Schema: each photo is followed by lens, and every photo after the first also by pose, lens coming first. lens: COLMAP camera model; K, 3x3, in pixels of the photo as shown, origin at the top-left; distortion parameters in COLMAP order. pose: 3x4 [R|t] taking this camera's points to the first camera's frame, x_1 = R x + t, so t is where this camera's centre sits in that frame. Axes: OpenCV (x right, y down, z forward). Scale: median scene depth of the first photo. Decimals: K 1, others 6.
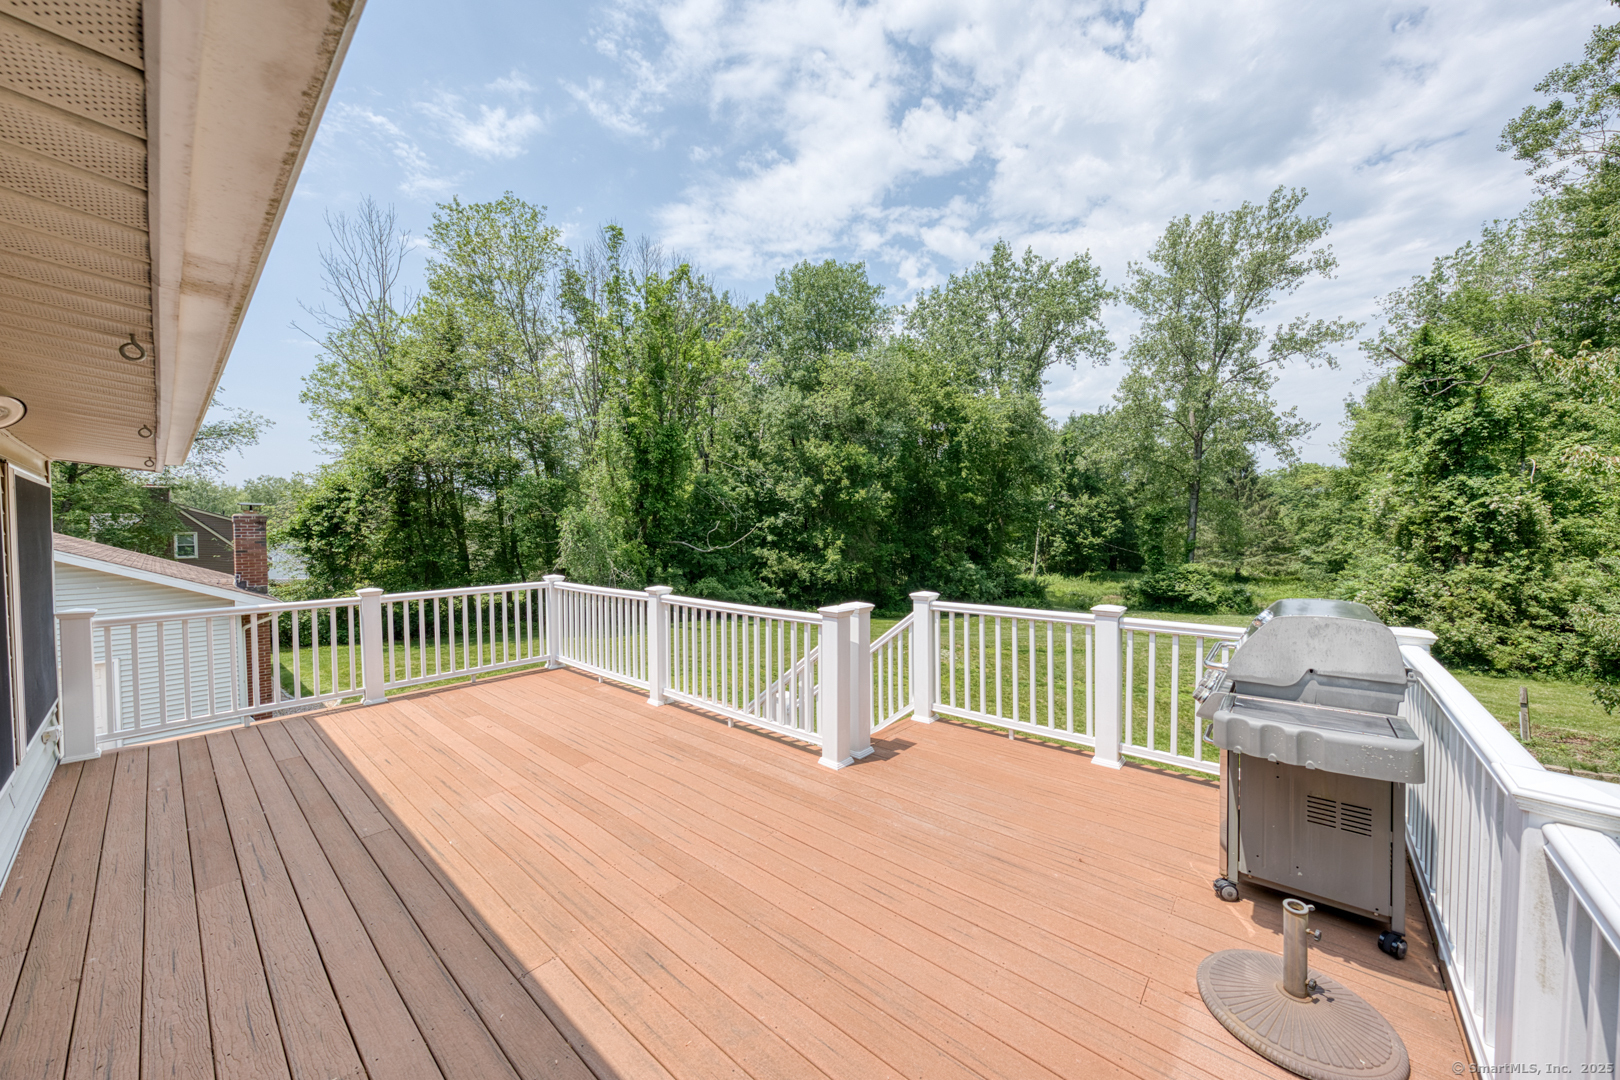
lens RADIAL K [[568.2, 0, 807.6], [0, 568.2, 543.6], [0, 0, 1]] dist [-0.000809, -0.000208]
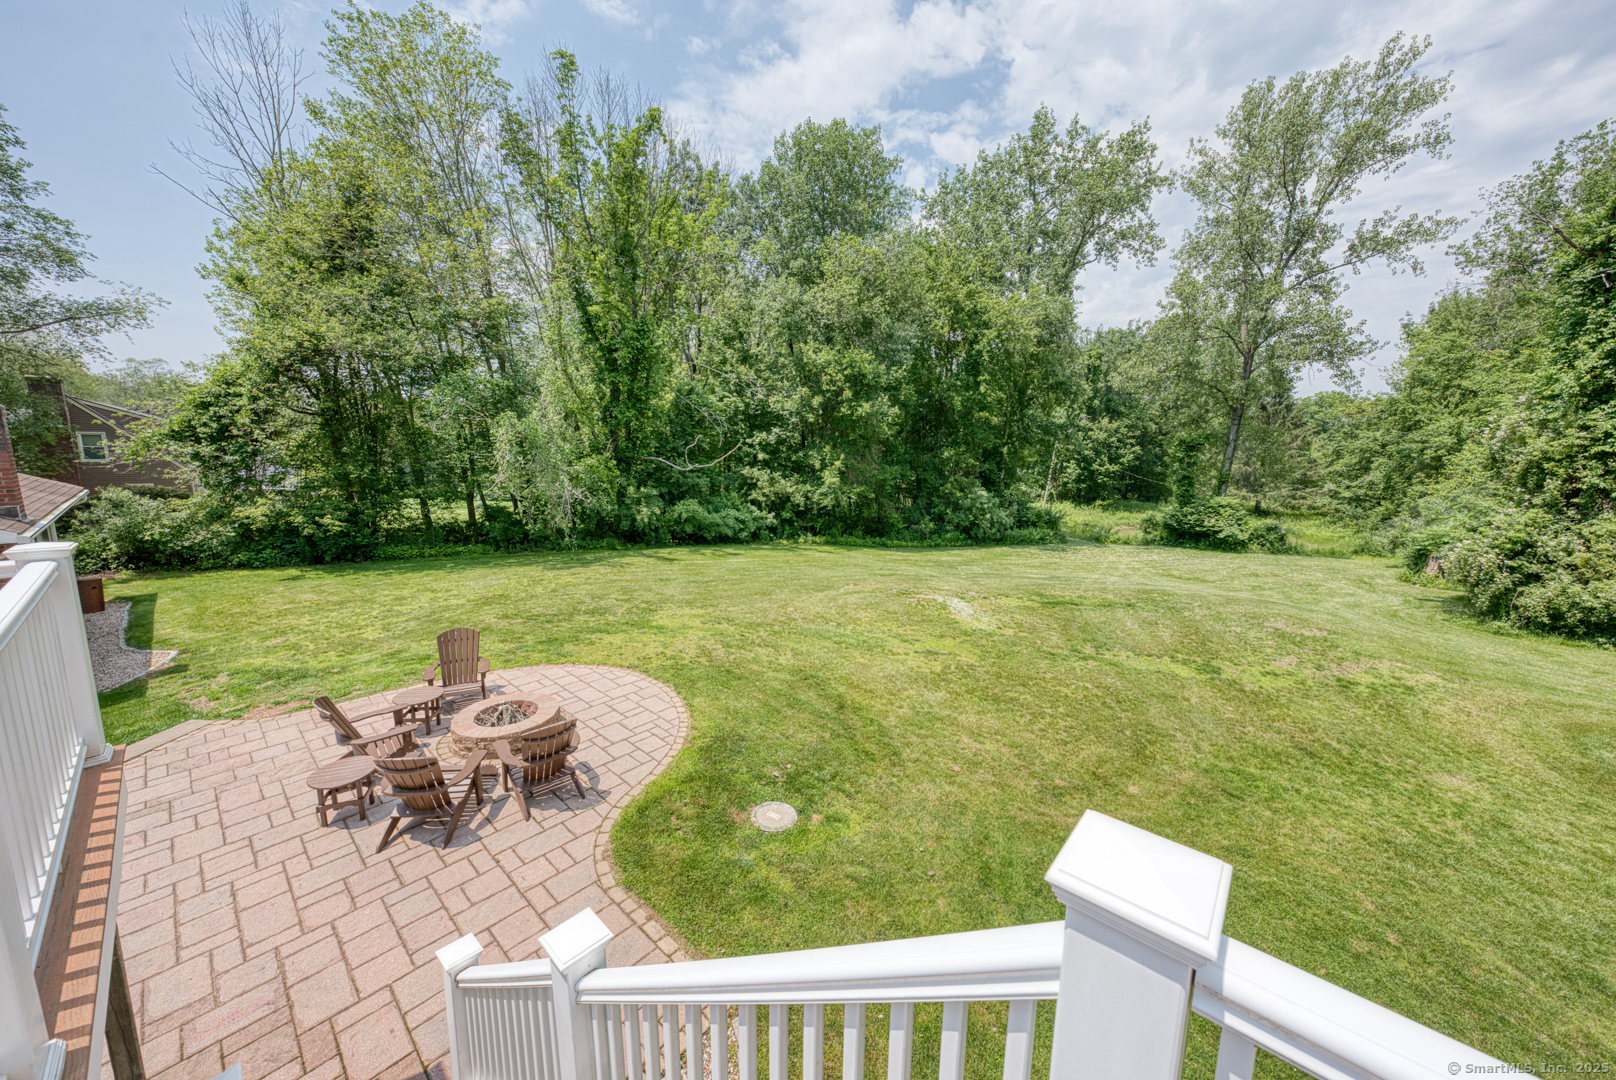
lens RADIAL K [[566.8, 0, 811.0], [0, 566.8, 538.5], [0, 0, 1]] dist [-0.000809, -0.000208]
pose [[0.999652, 0.026273, 0.002218, 0.013565], [-0.026334, 0.990719, 0.133347, -0.002275], [0.001306, -0.133359, 0.991067, 0.099180]]
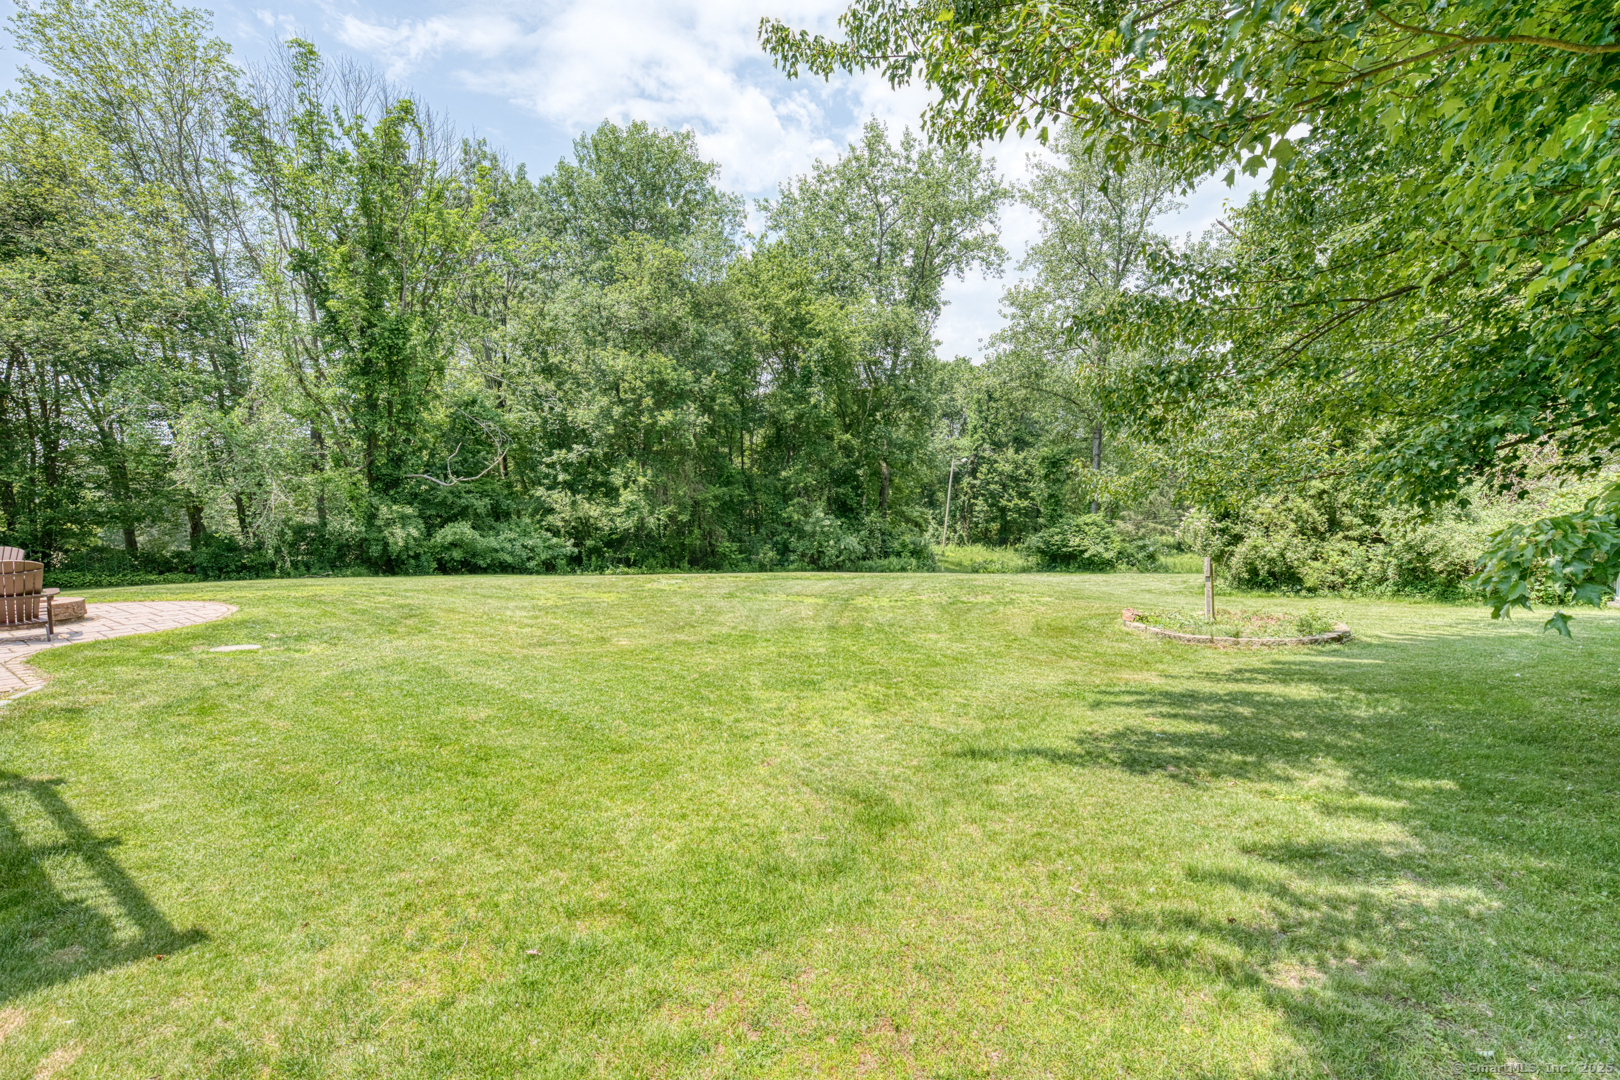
lens RADIAL K [[705.6, 0, 798.4], [0, 705.6, 531.3], [0, 0, 1]] dist [0.000610, 0.001213]
pose [[0.994852, -0.002531, 0.101308, 0.157720], [0.001835, 0.999974, 0.006958, 0.058125], [-0.101323, -0.006736, 0.994831, 0.008035]]
